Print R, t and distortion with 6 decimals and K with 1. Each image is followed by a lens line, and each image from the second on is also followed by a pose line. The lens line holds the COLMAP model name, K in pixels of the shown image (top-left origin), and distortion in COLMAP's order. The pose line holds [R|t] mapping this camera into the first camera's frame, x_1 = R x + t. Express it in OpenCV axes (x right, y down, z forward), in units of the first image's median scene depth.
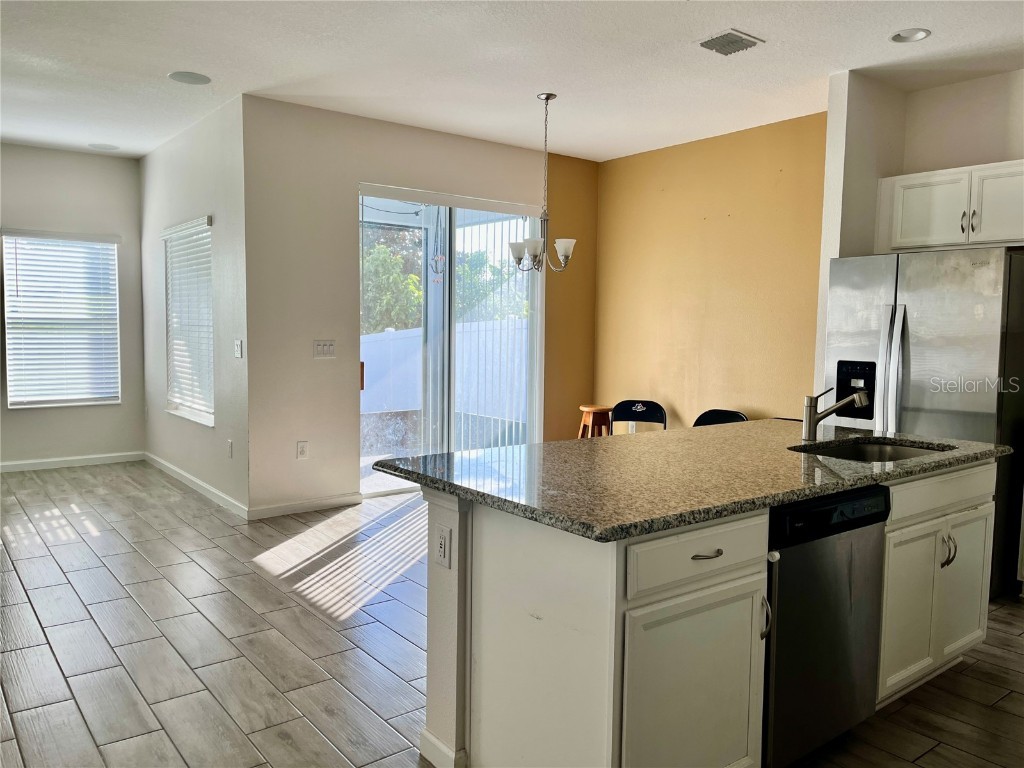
lens RADIAL K [[771.9, 0, 513.7], [0, 771.9, 388.3], [0, 0, 1]] dist [0.082448, -0.097812]
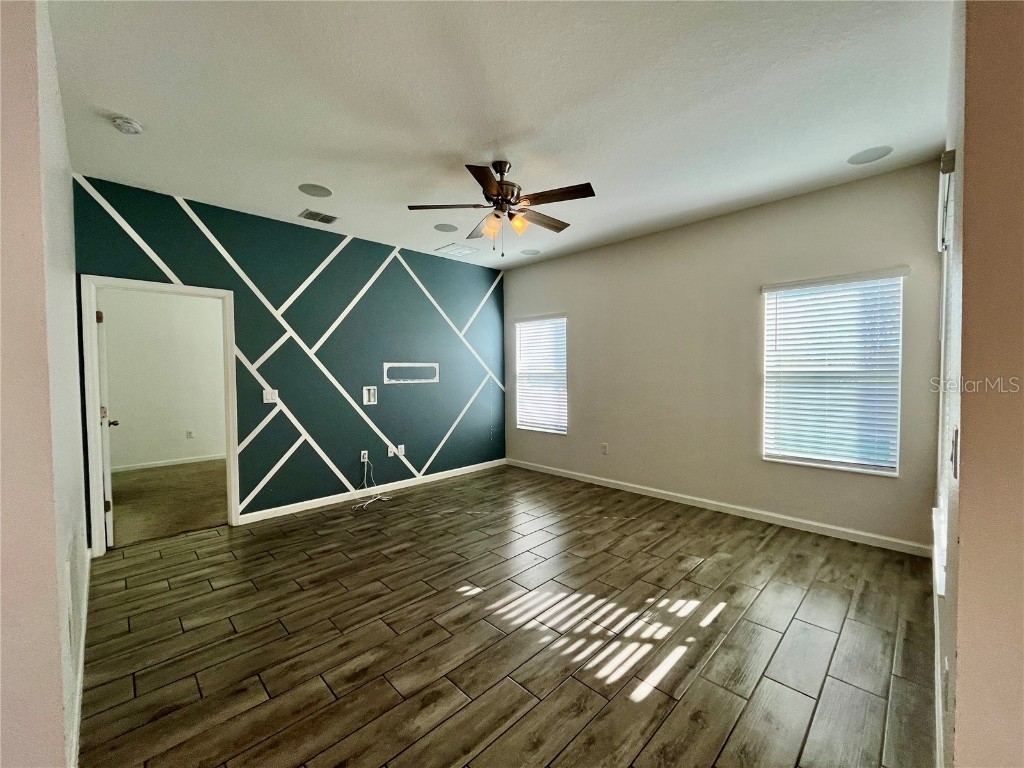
lens RADIAL K [[413.0, 0, 512.3], [0, 413.0, 382.5], [0, 0, 1]] dist [0.000202, 0.000018]
pose [[0.121342, 0.017426, -0.992458, -0.062834], [-0.070776, 0.997453, 0.008860, -0.024307], [0.990084, 0.069167, 0.122266, 0.257661]]
